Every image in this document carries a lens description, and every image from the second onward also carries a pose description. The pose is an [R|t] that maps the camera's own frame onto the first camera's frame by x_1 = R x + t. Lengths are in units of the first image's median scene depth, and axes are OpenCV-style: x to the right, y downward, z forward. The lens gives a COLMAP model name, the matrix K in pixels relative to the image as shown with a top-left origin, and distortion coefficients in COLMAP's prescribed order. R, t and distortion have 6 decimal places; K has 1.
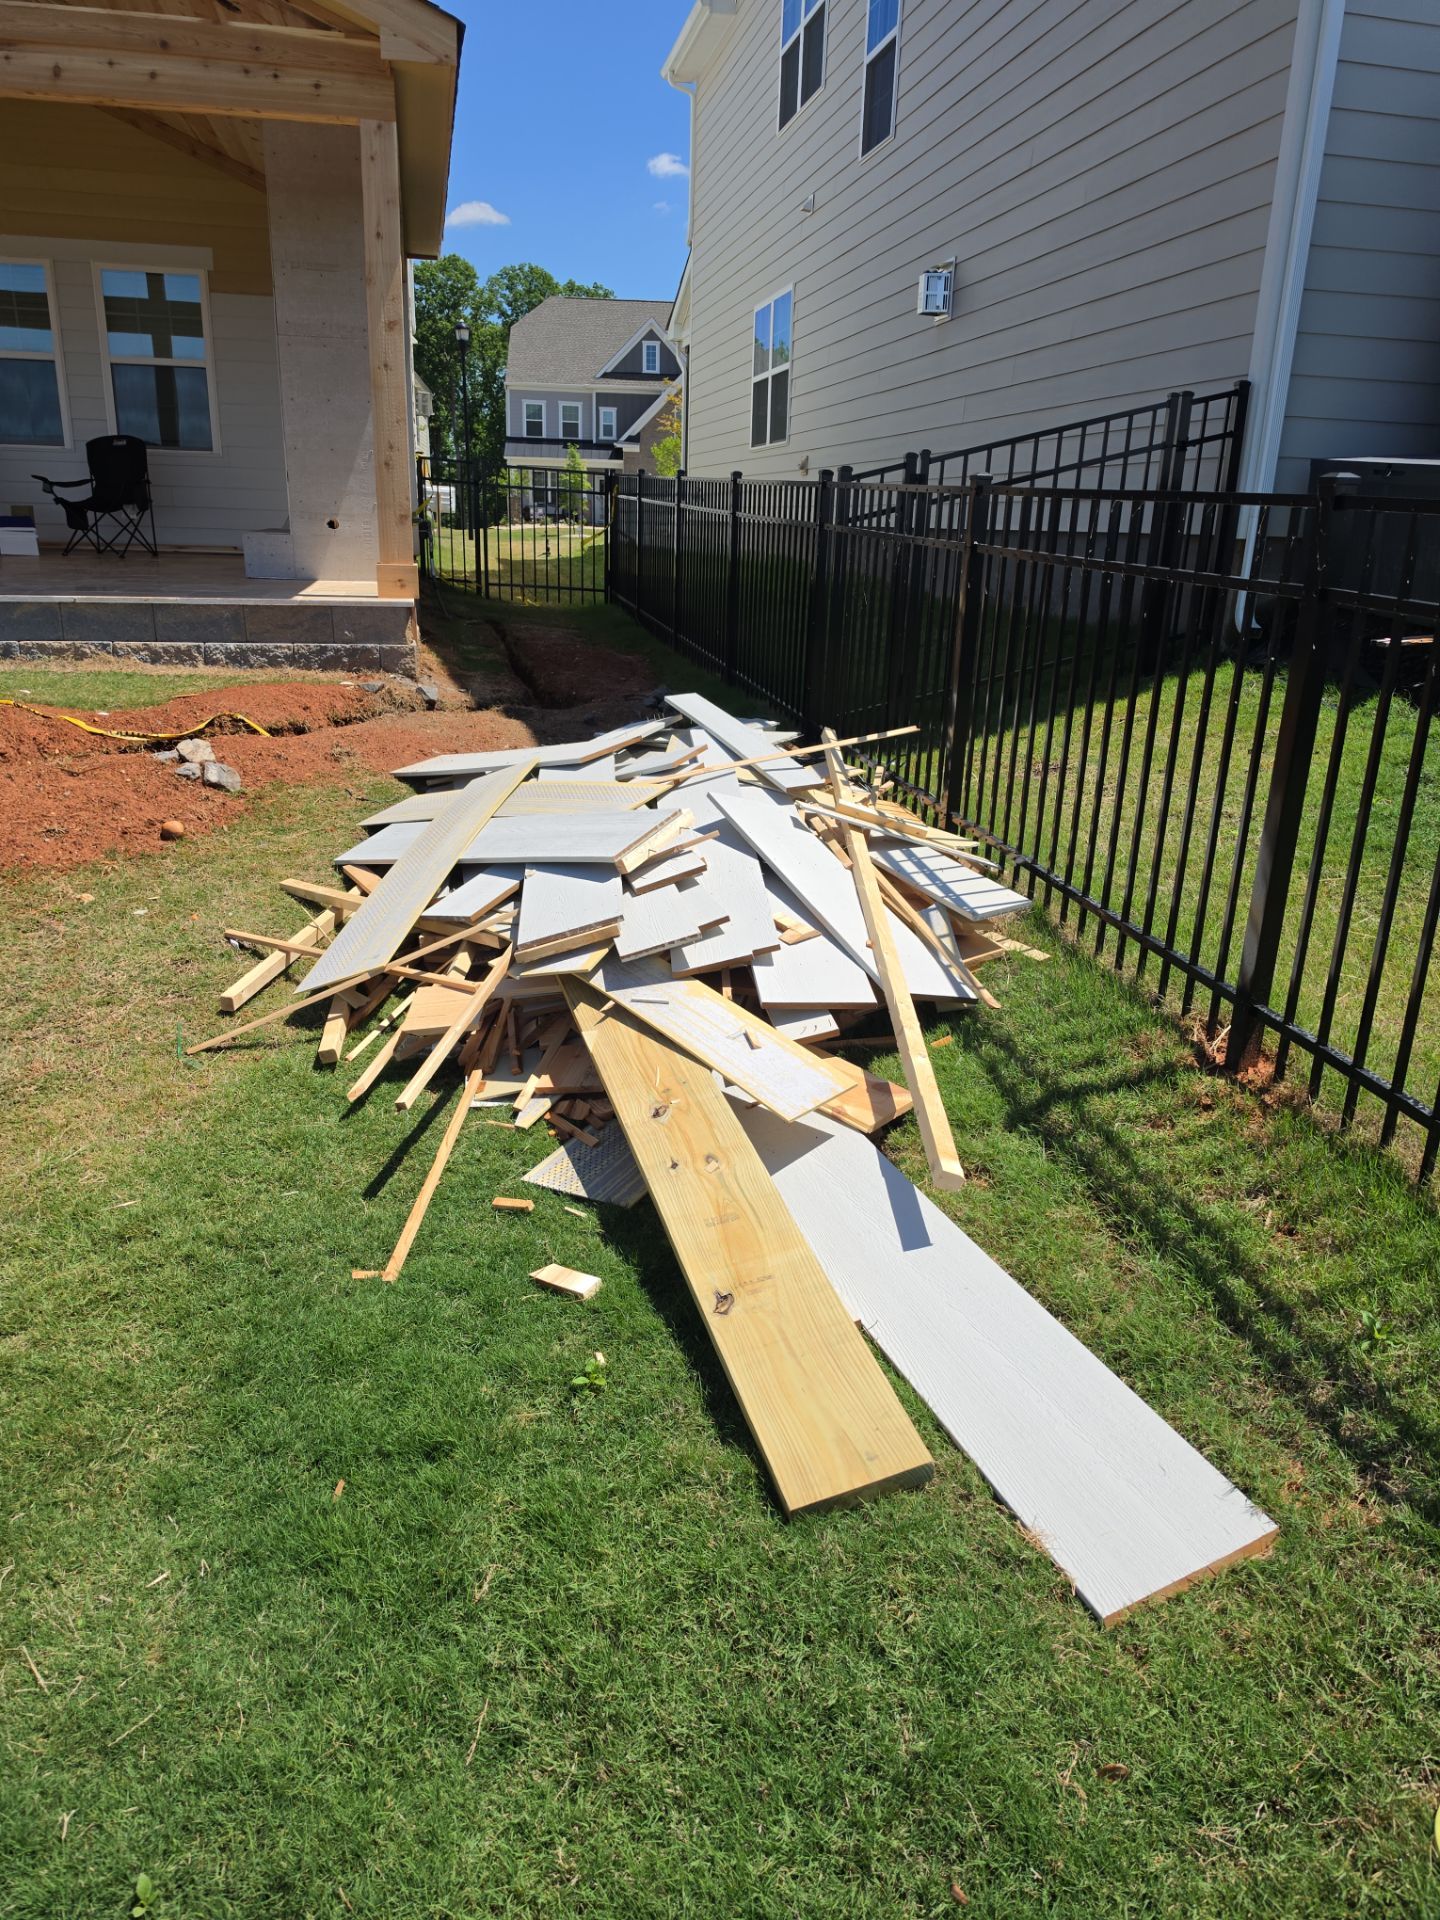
lens RADIAL K [[1376.9, 0, 709.0], [0, 1376.9, 1003.2], [0, 0, 1]] dist [0.038983, -0.065231]
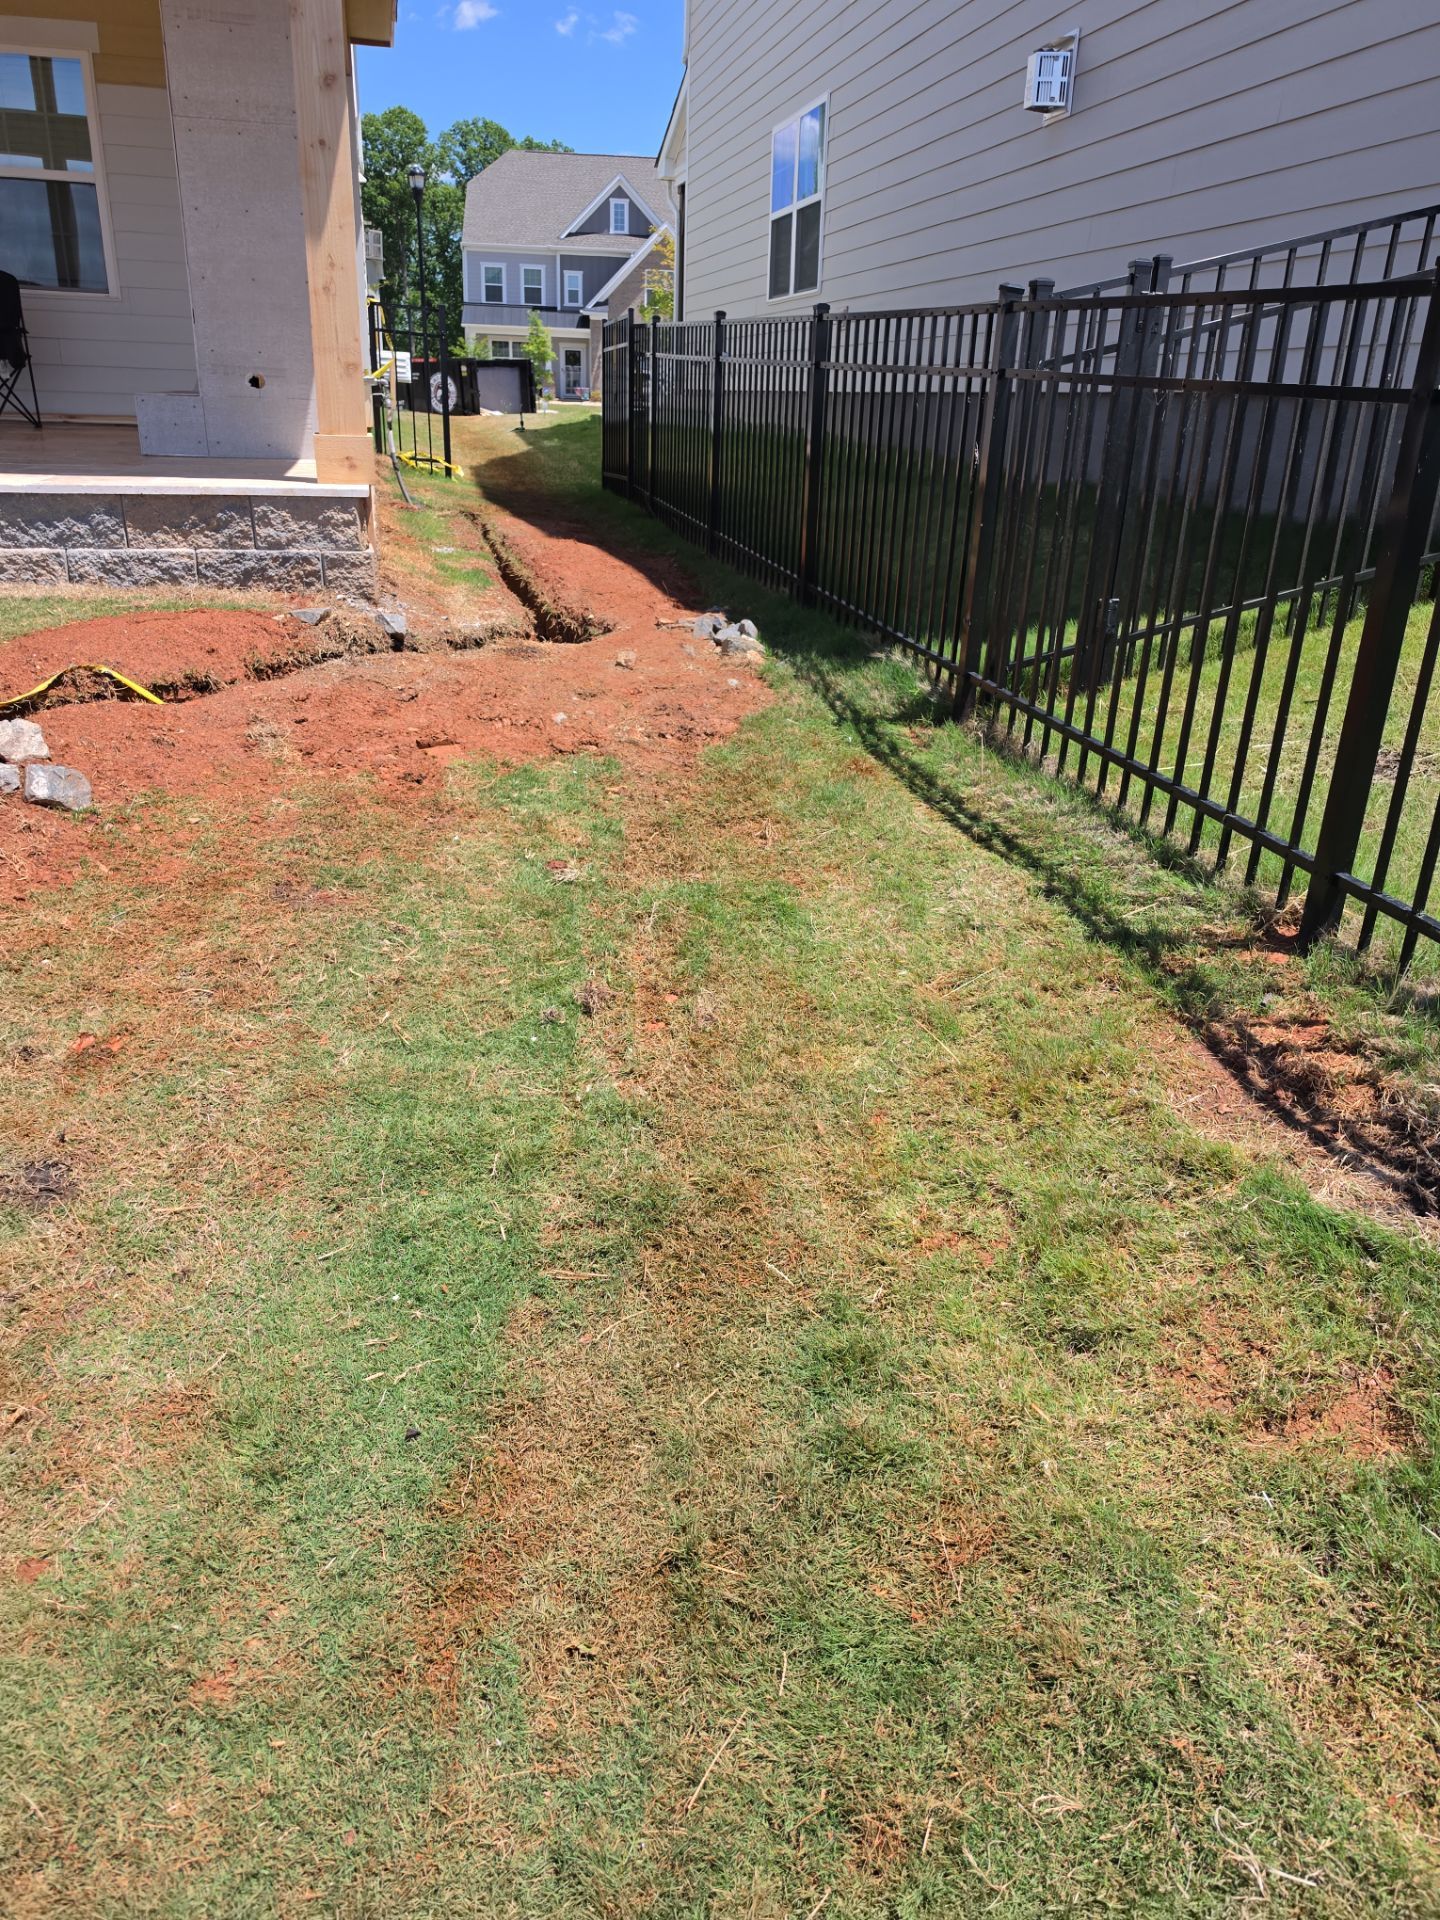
lens RADIAL K [[1376.9, 0, 720.4], [0, 1376.9, 967.8], [0, 0, 1]] dist [0.038983, -0.065231]
pose [[0.999400, -0.008943, 0.033462, -0.033044], [0.007116, 0.998499, 0.054309, -0.045692], [-0.033898, -0.054039, 0.997963, 0.150853]]
